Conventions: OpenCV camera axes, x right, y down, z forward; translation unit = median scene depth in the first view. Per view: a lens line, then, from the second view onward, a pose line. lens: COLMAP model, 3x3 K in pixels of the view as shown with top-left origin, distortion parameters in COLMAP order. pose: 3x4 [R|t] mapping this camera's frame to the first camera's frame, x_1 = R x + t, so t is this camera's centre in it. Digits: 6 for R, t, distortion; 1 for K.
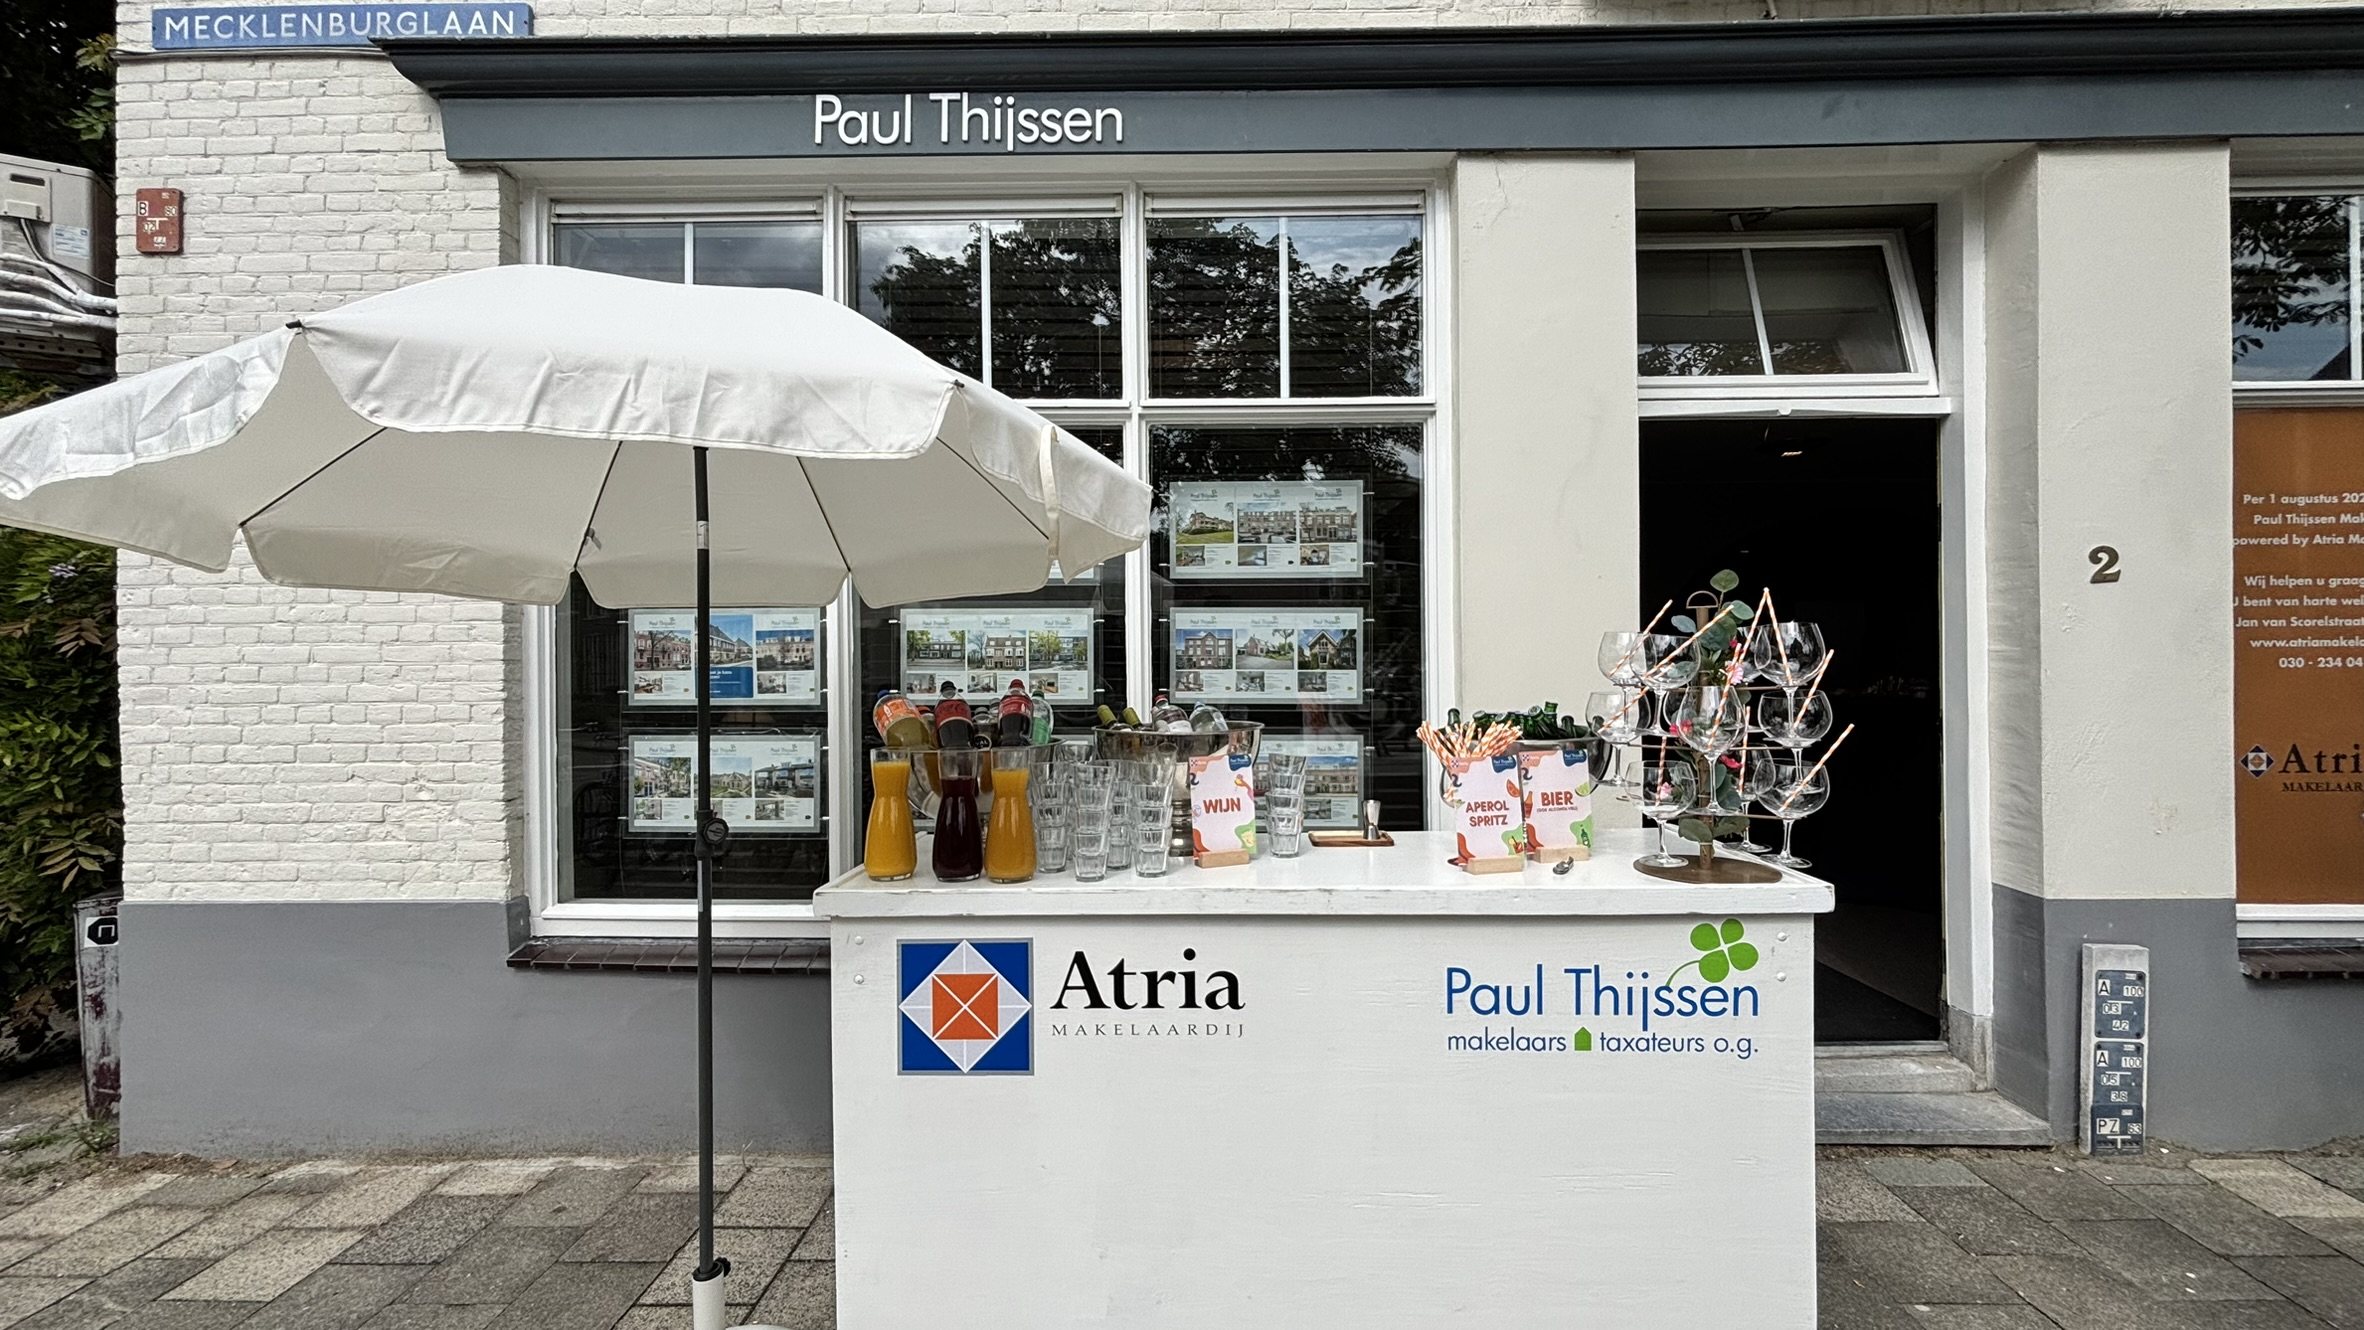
lens RADIAL K [[971.9, 0, 1186.2], [0, 971.9, 647.4], [0, 0, 1]] dist [-0.014984, -0.000140]
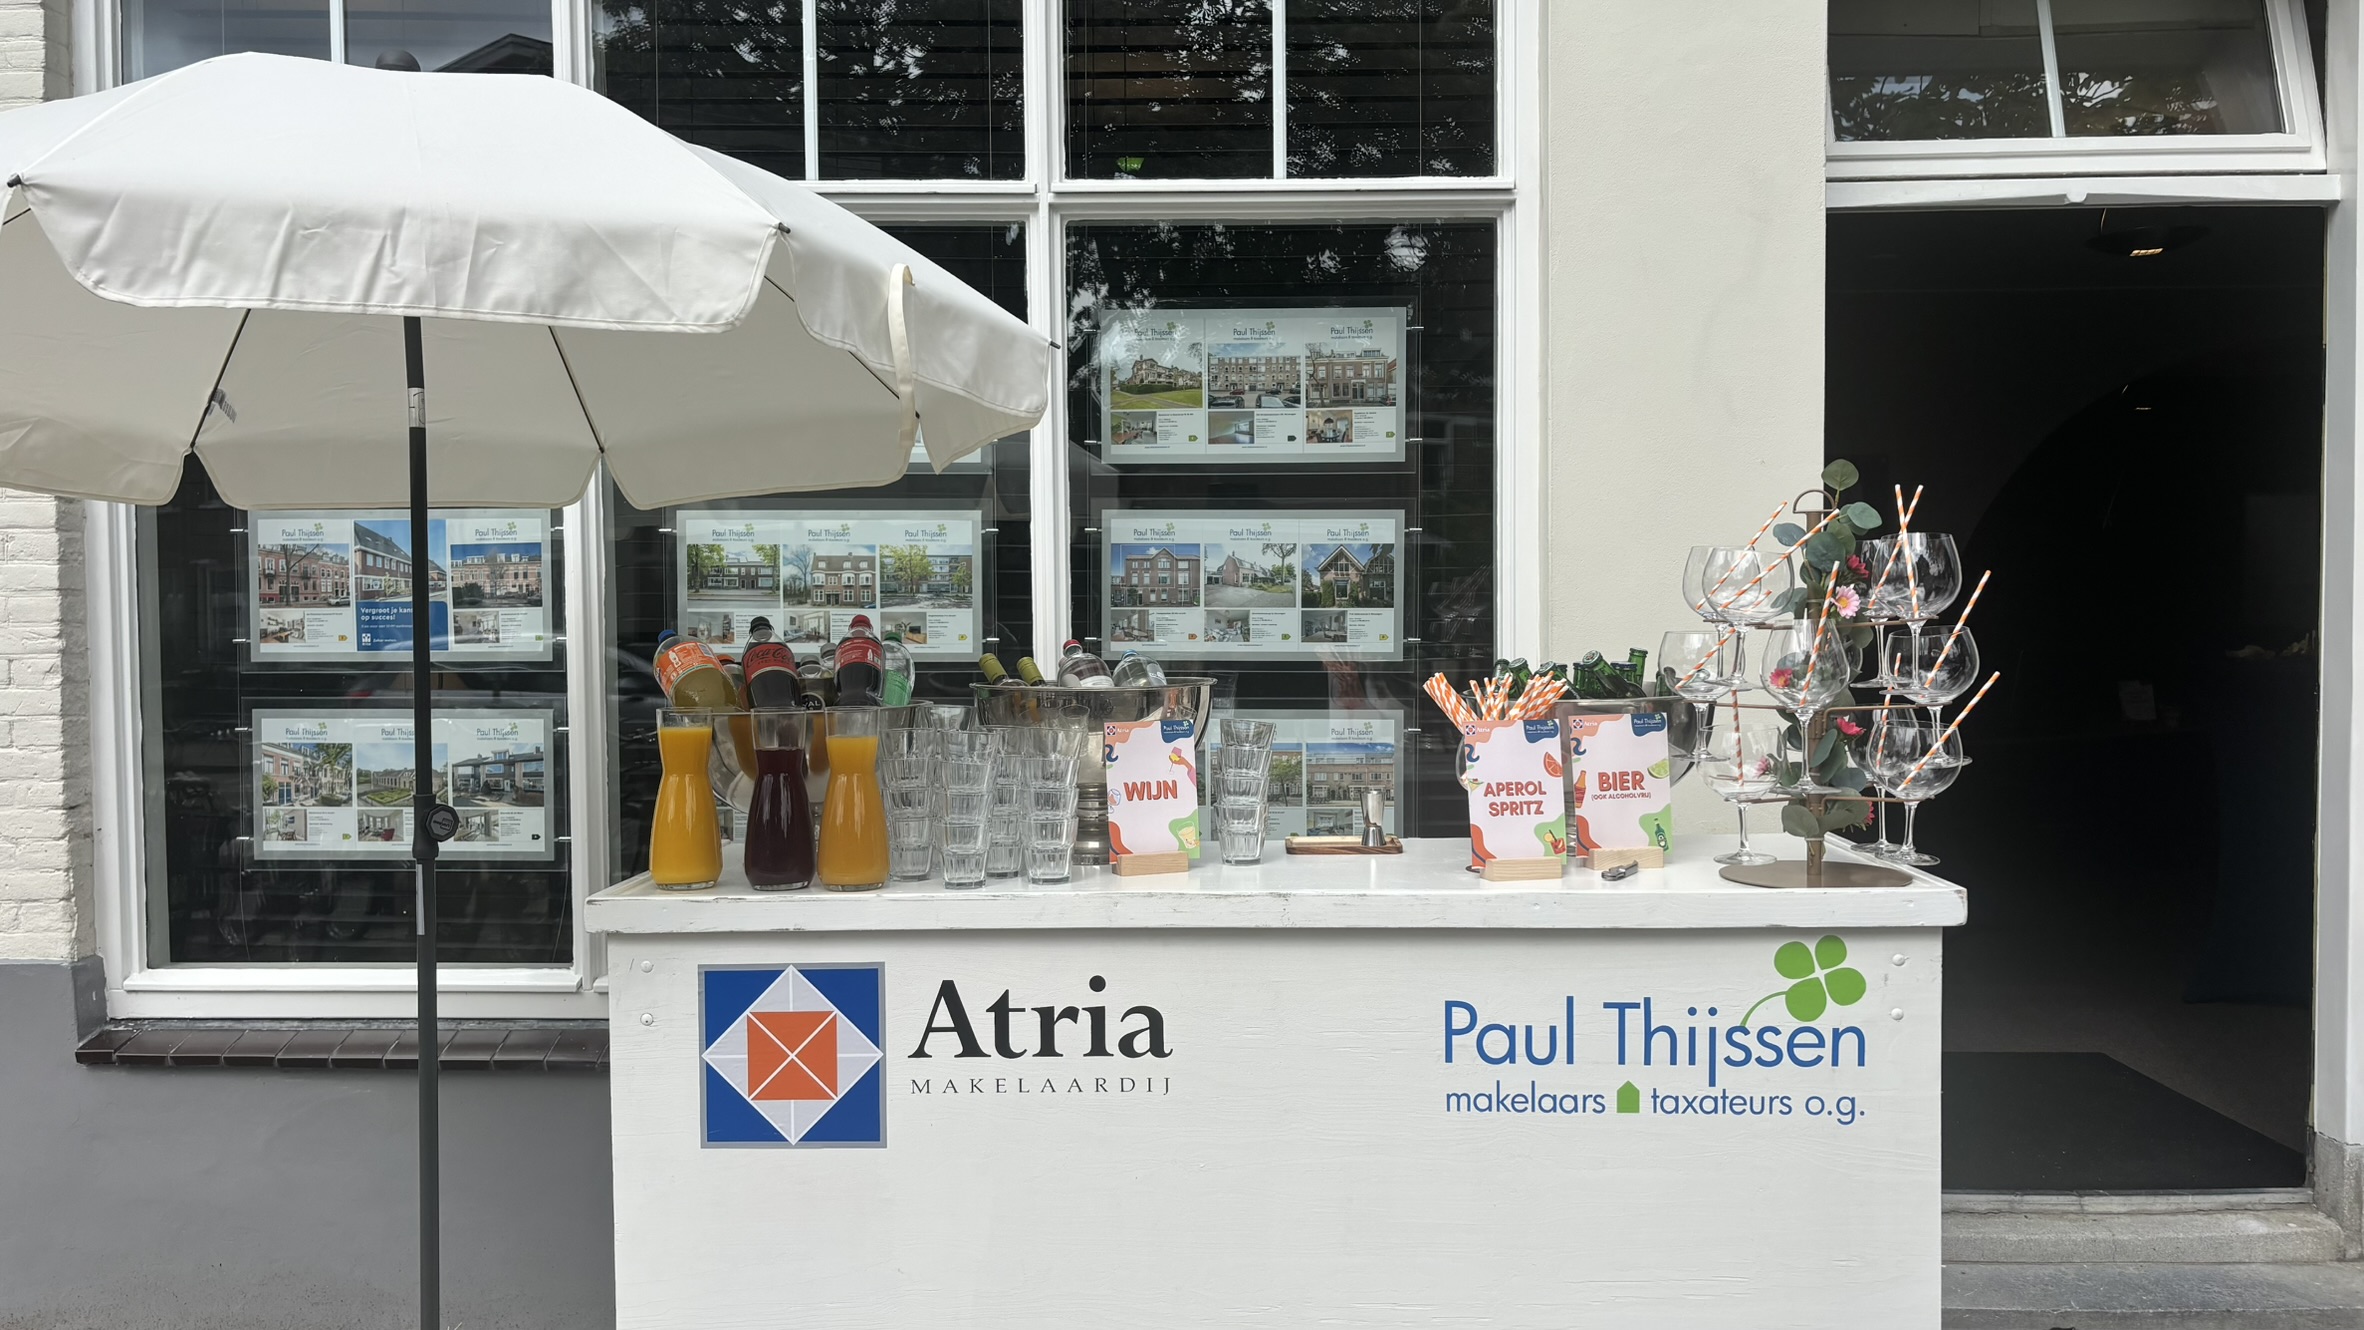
lens RADIAL K [[1781.1, 0, 1184.1], [0, 1781.1, 670.6], [0, 0, 1]] dist [0.007896, 0.002039]
pose [[0.999986, 0.000934, 0.005298, 0.049701], [-0.001203, 0.998699, 0.050978, 0.007865], [-0.005244, -0.050984, 0.998686, -0.271076]]
